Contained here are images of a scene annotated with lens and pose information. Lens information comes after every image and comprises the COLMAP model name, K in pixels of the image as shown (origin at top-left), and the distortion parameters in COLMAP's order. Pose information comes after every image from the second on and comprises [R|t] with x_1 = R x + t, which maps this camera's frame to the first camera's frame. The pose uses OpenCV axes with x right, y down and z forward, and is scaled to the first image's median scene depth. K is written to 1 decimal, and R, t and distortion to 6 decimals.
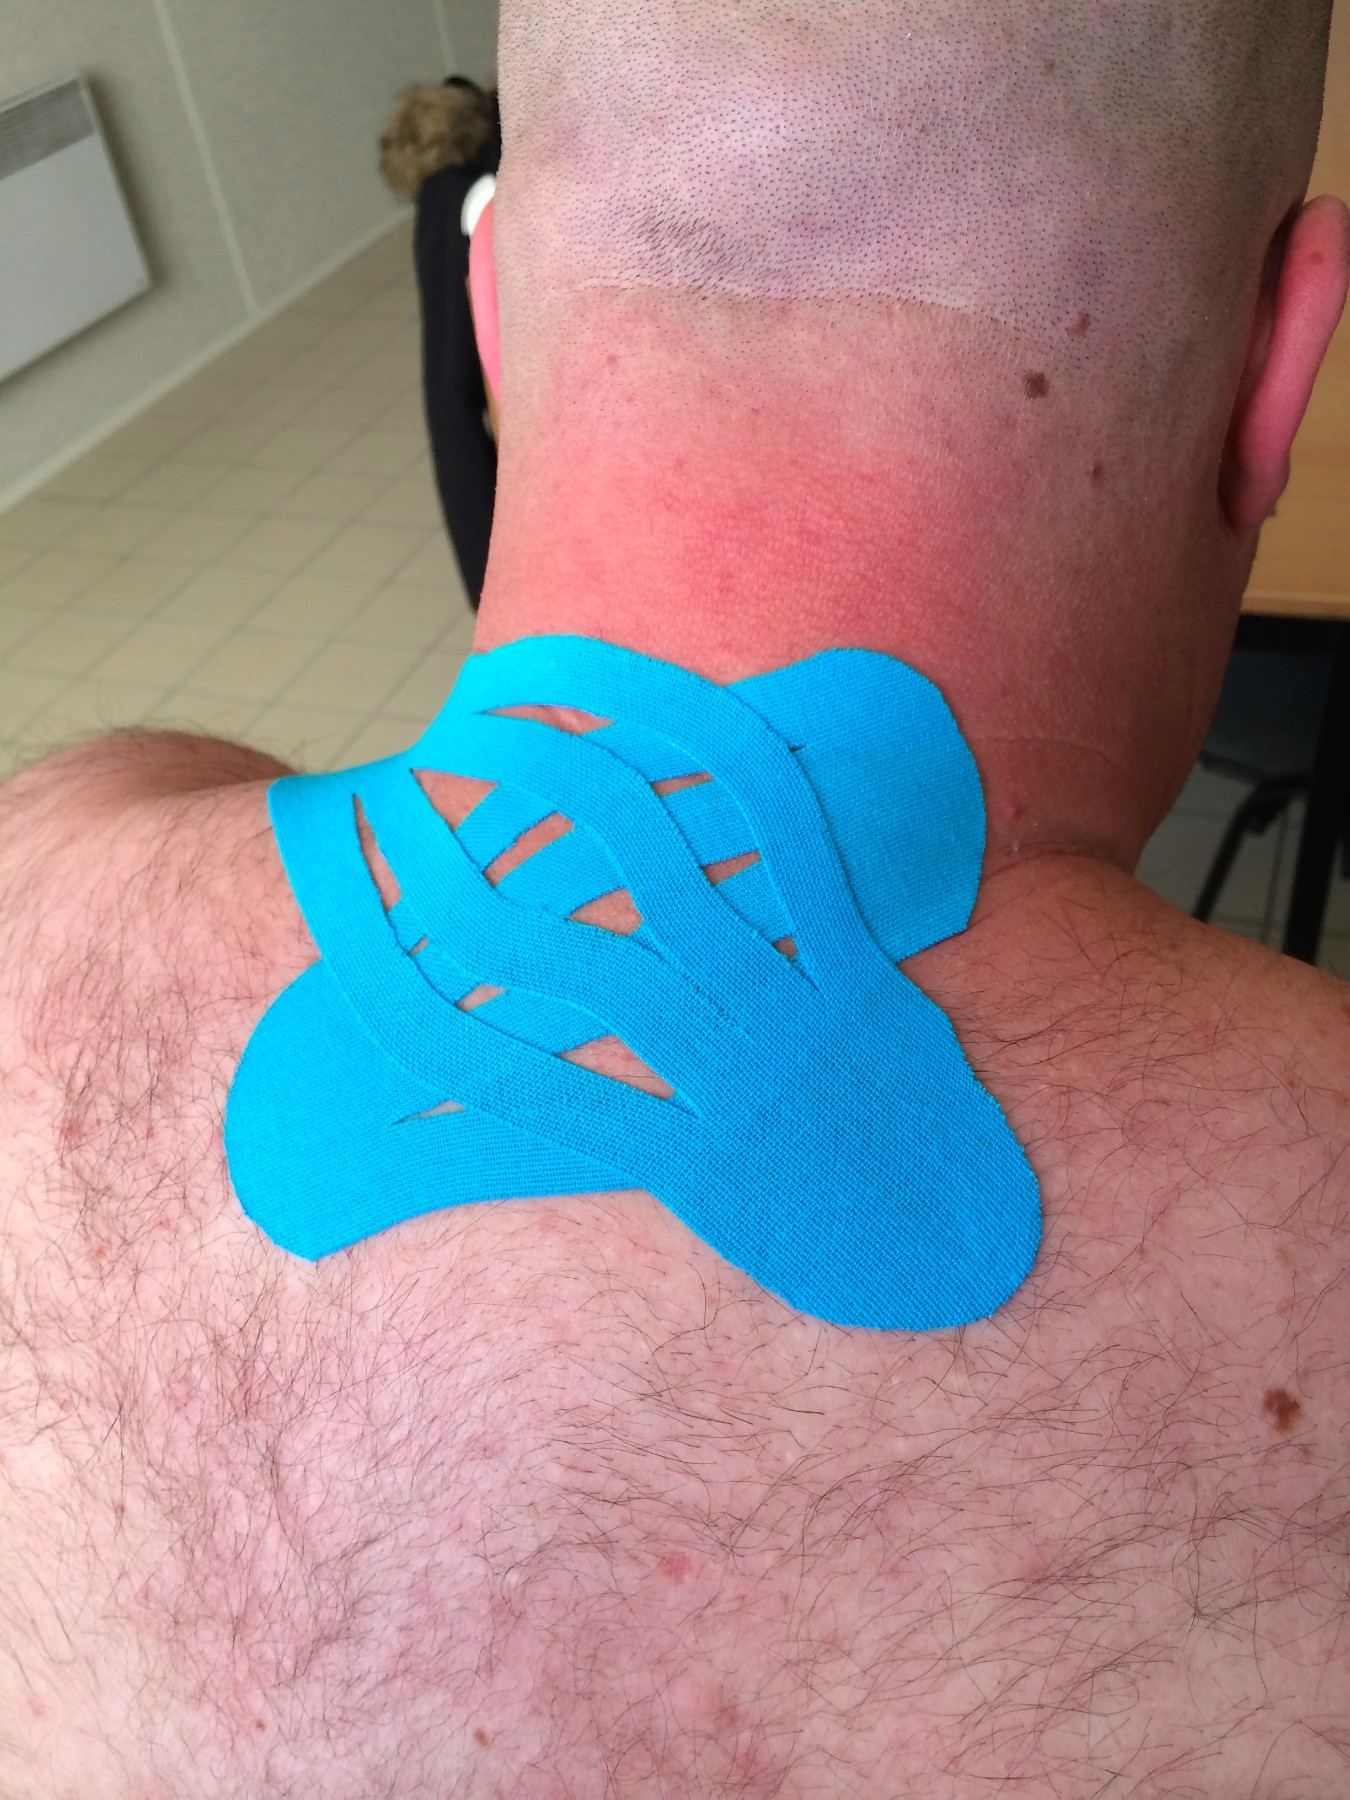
lens RADIAL K [[1538.7, 0, 675.0], [0, 1538.7, 900.0], [0, 0, 1]] dist [0.078978, -0.123106]
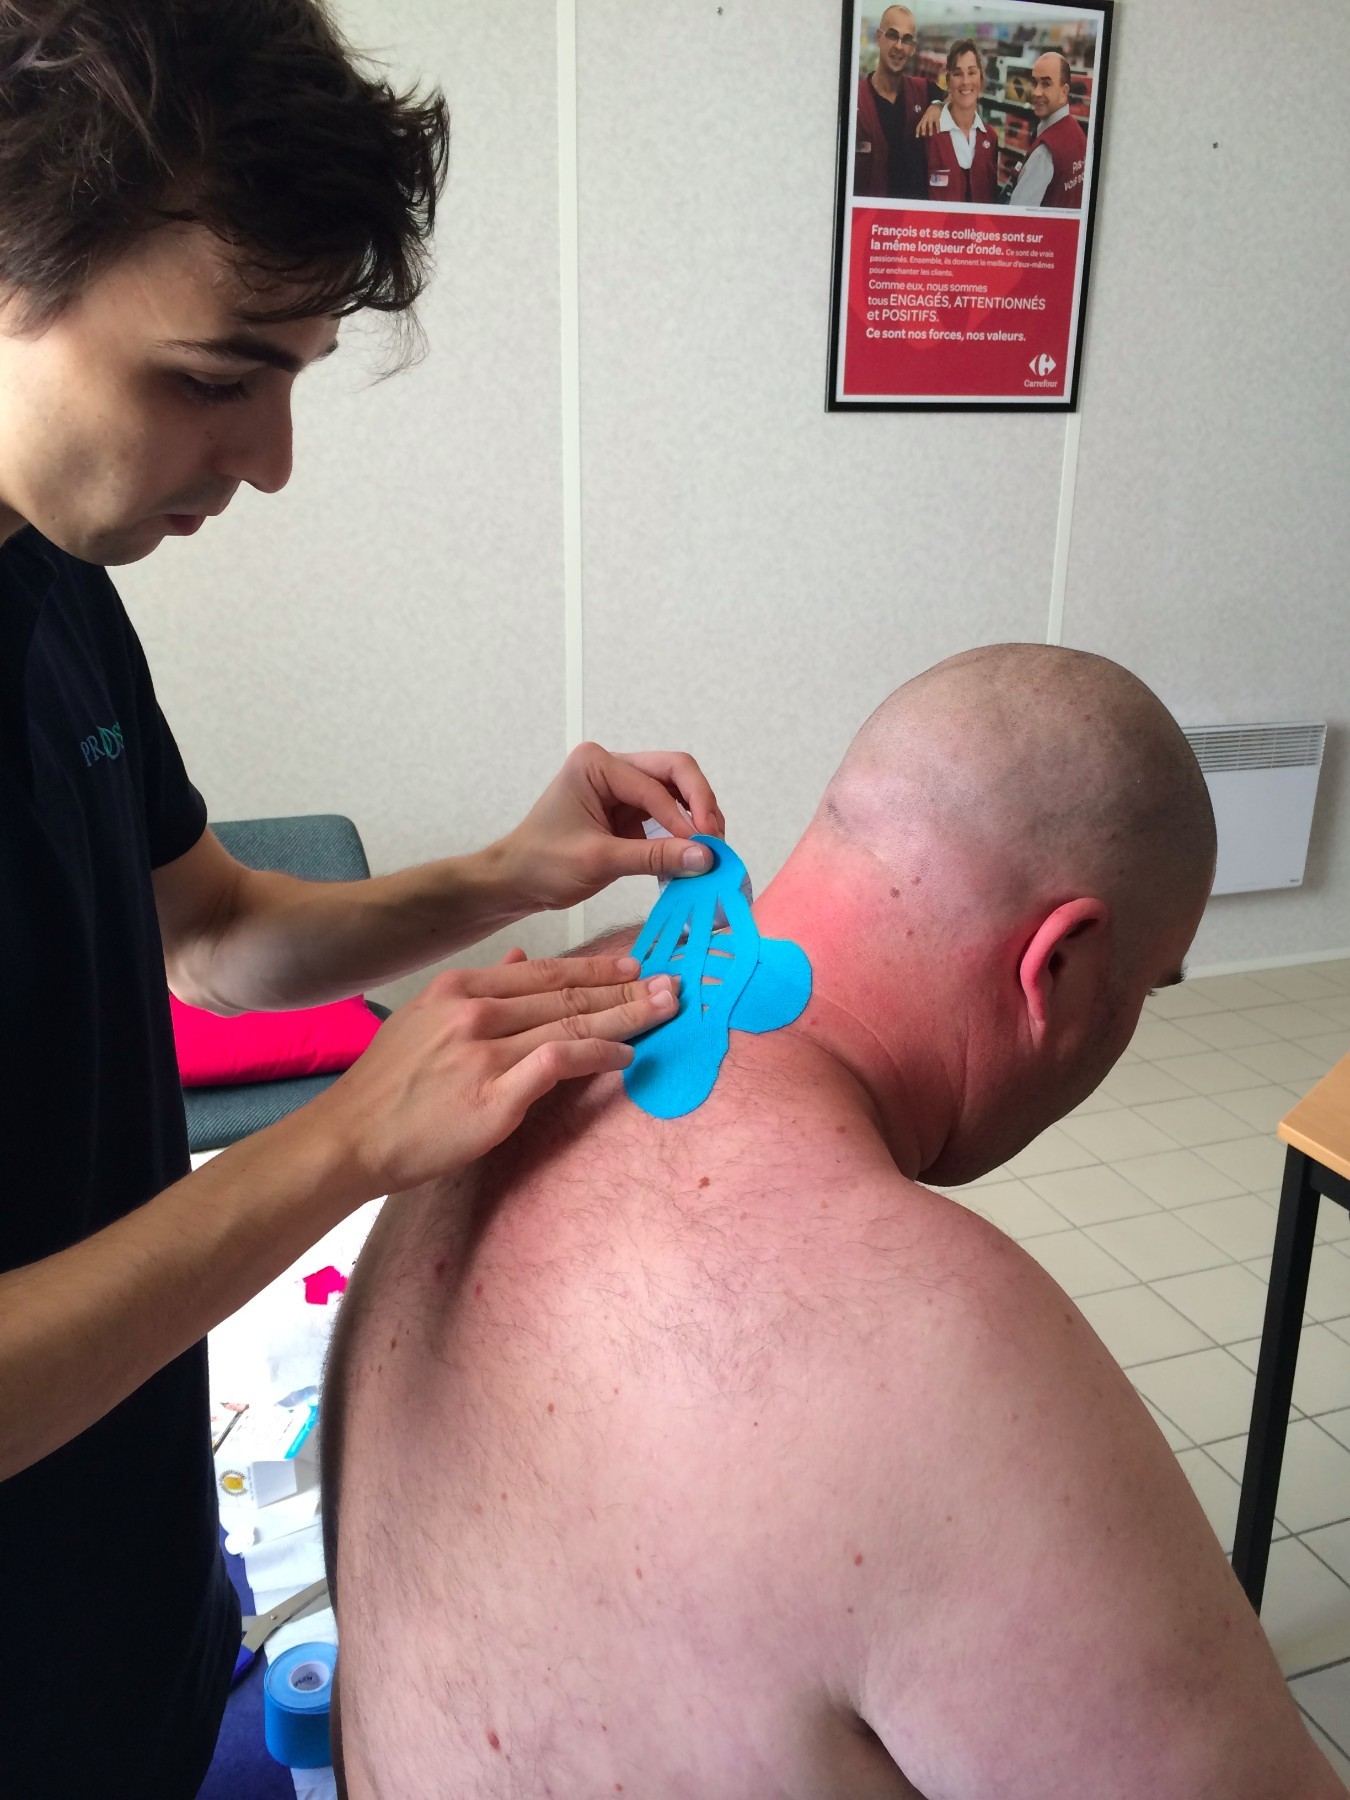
lens RADIAL K [[1538.7, 0, 675.0], [0, 1538.7, 900.0], [0, 0, 1]] dist [0.078978, -0.123106]
pose [[0.655271, 0.360389, -0.663883, 1.830302], [-0.566598, 0.815727, -0.116430, 0.226671], [0.499587, 0.452448, 0.738718, -1.248183]]
